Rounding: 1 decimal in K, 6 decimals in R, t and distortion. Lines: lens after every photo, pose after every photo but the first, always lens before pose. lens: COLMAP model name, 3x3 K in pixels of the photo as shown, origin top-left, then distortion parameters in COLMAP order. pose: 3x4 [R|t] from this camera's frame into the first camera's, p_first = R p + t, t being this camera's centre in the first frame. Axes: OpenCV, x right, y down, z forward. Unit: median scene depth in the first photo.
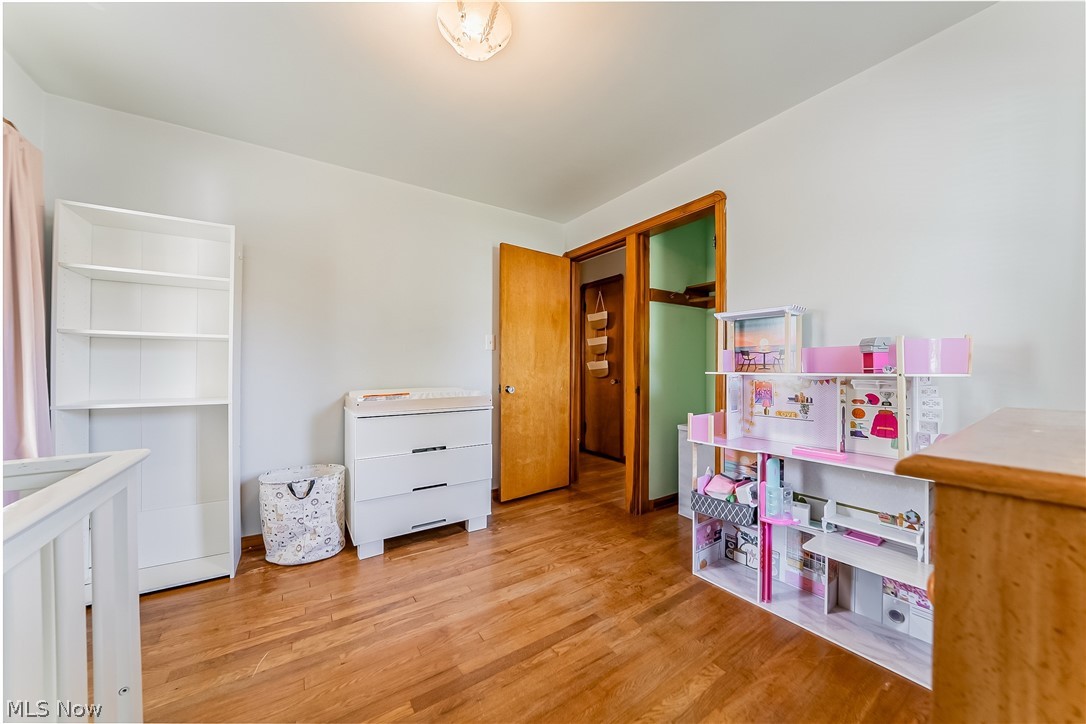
lens RADIAL K [[379.4, 0, 544.0], [0, 379.4, 367.3], [0, 0, 1]] dist [-0.015916, 0.000655]
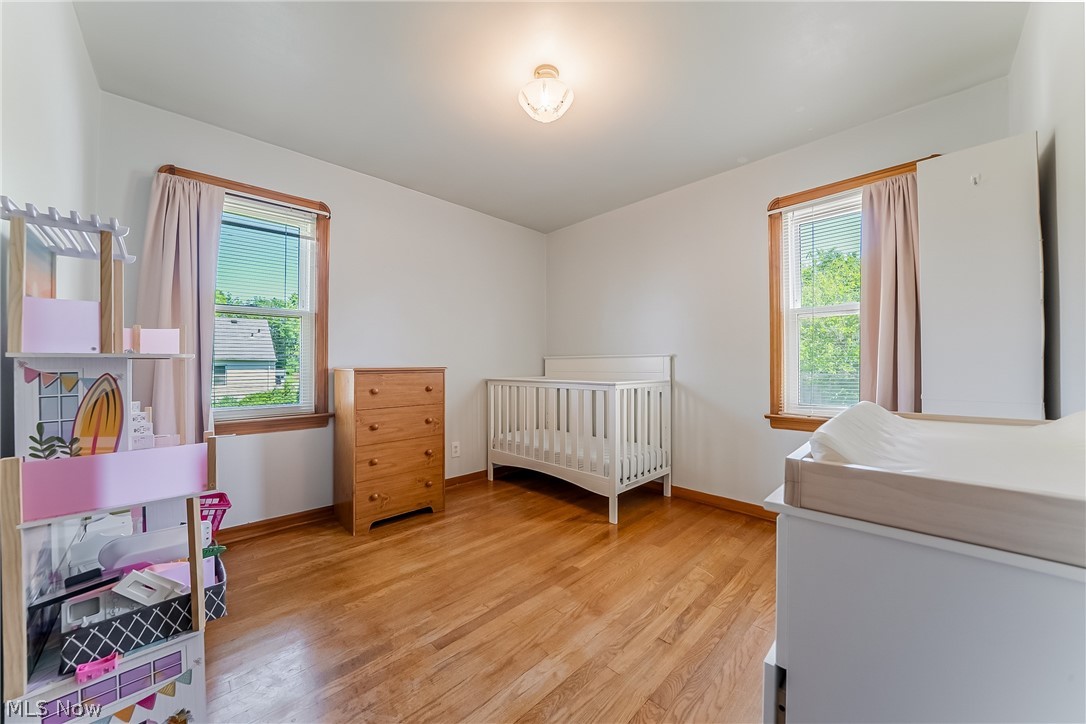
lens RADIAL K [[379.4, 0, 542.3], [0, 379.4, 363.9], [0, 0, 1]] dist [-0.015916, 0.000655]
pose [[-0.983123, 0.000990, -0.182943, 0.063468], [0.002620, 0.999959, -0.008665, 0.039319], [0.182927, -0.008998, -0.983085, 1.962824]]
